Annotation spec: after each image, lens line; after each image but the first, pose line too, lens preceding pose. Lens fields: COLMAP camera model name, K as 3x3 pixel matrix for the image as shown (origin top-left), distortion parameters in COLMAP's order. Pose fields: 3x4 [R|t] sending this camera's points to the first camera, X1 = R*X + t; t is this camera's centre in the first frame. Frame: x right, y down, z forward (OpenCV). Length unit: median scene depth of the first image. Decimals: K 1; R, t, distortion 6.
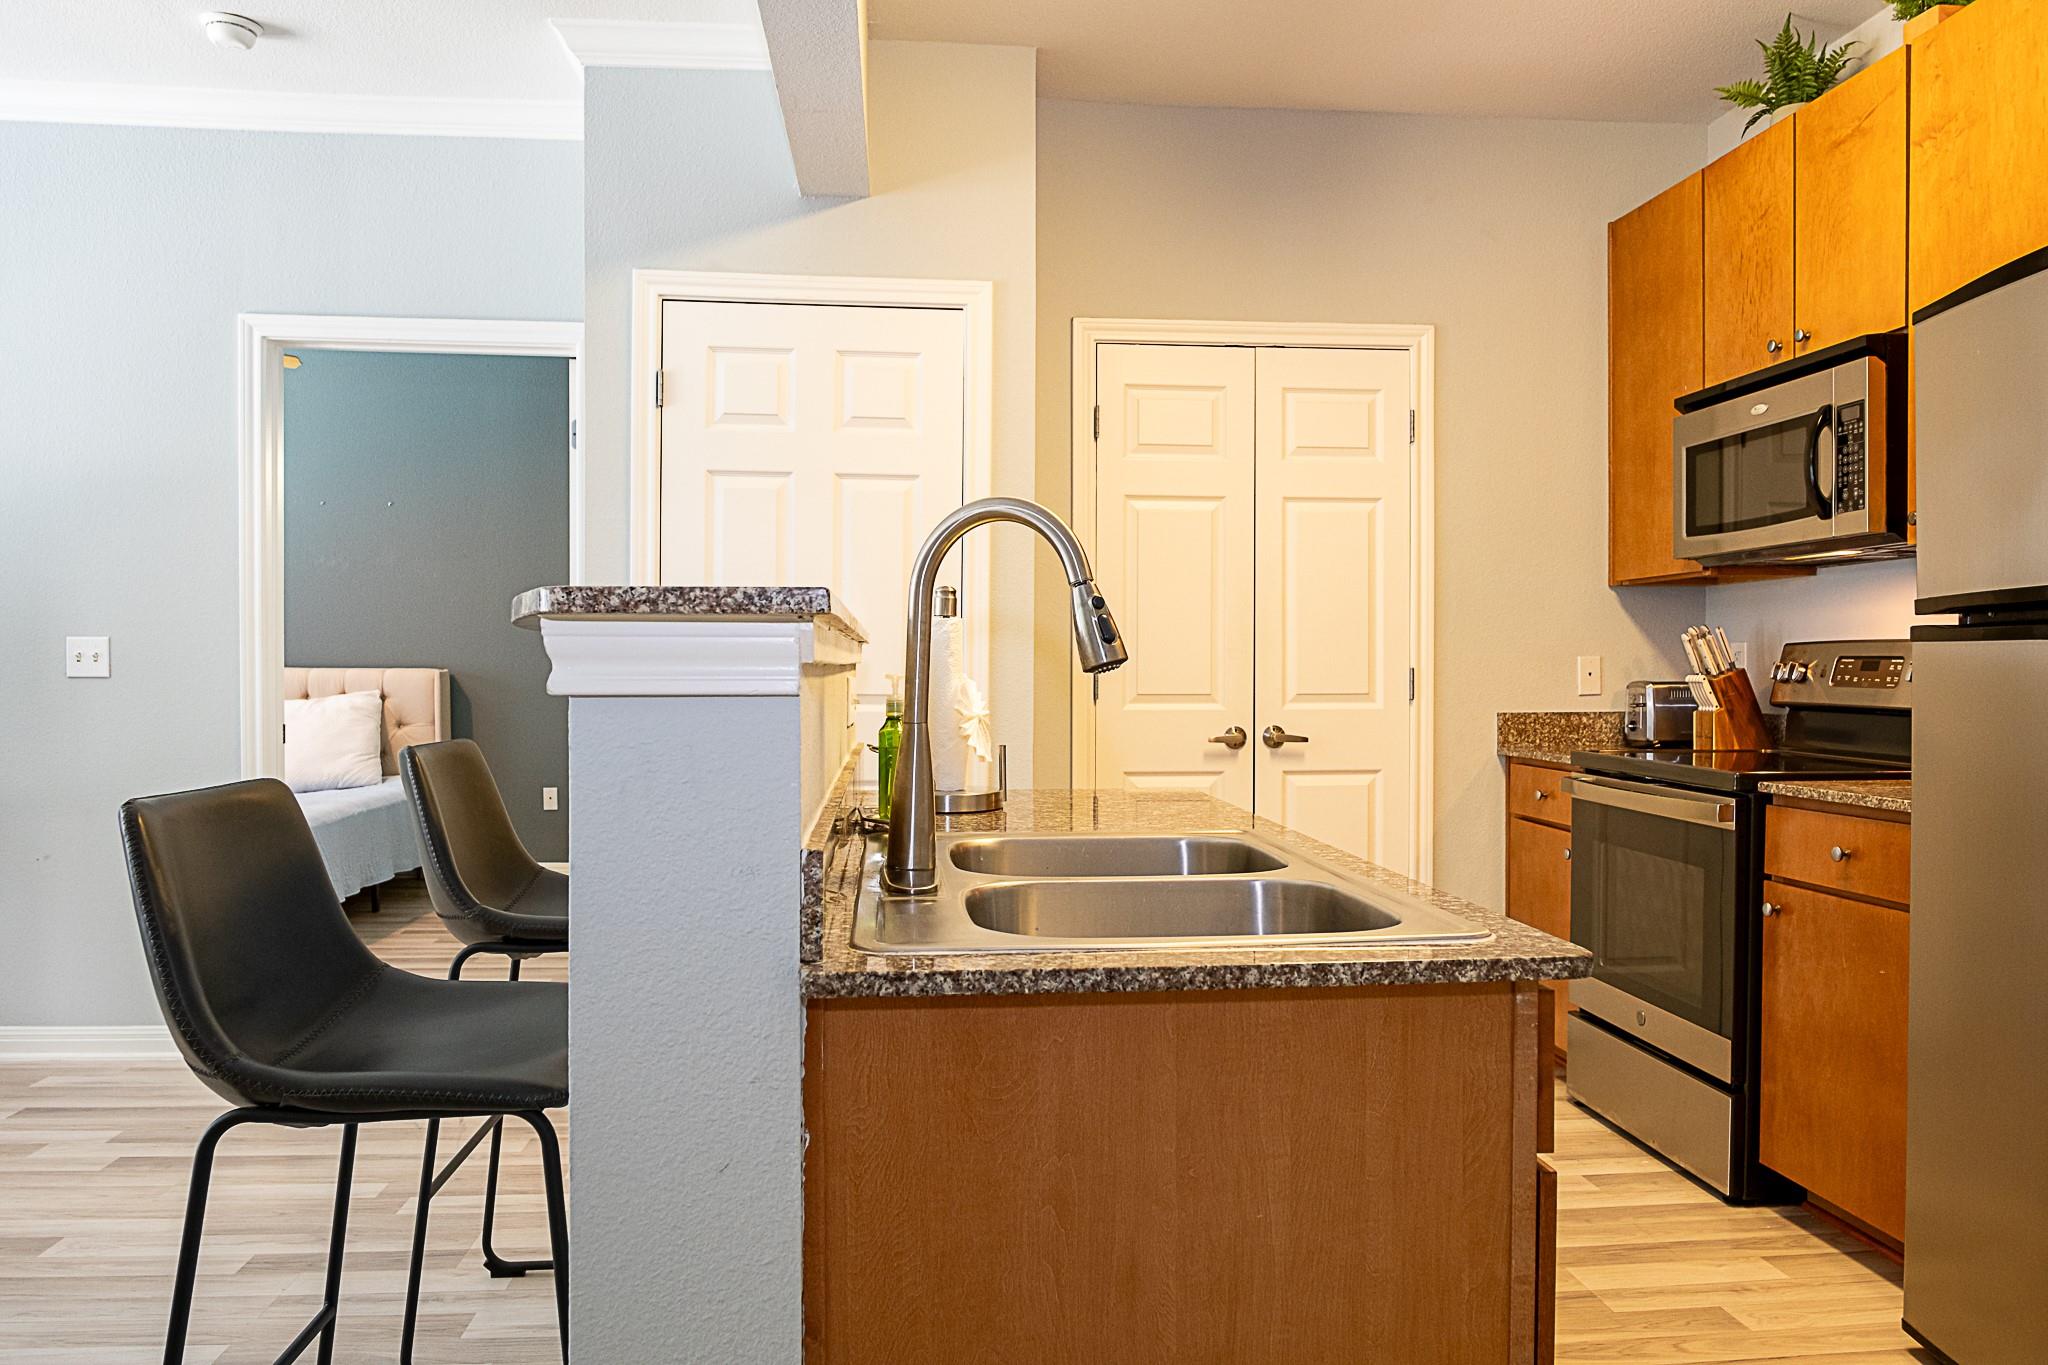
lens RADIAL K [[1422.9, 0, 1022.2], [0, 1422.9, 705.4], [0, 0, 1]] dist [-0.047450, 0.029919]
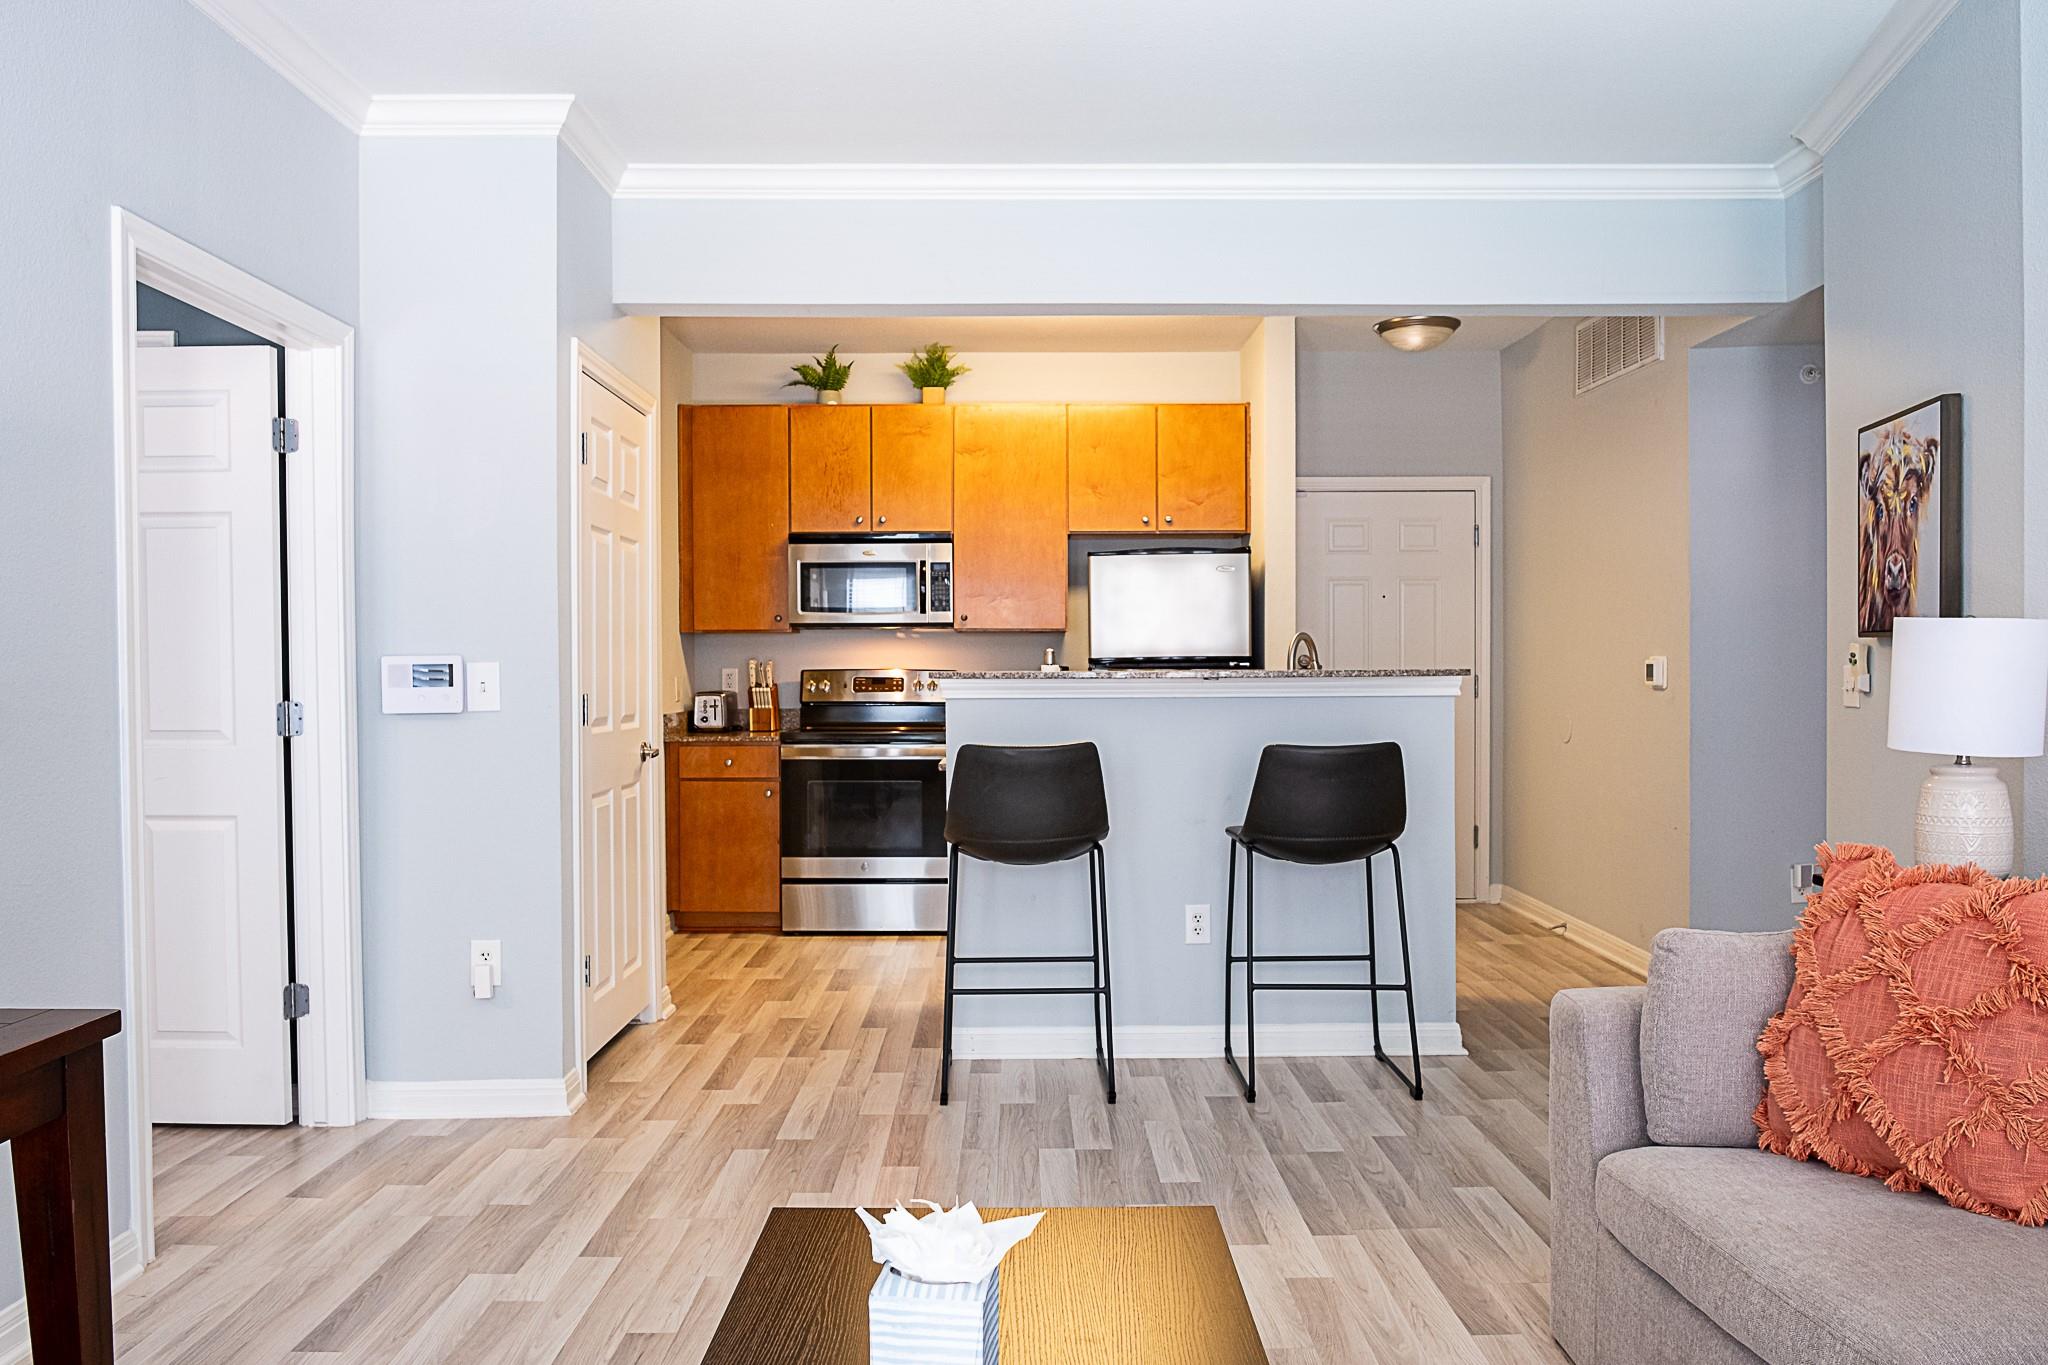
lens RADIAL K [[1412.2, 0, 1035.5], [0, 1412.2, 709.4], [0, 0, 1]] dist [-0.029723, 0.001854]
pose [[0.083764, -0.029568, 0.996047, -1.585120], [0.029569, 0.999193, 0.027175, -0.041700], [-0.996047, 0.027175, 0.084570, 0.664456]]
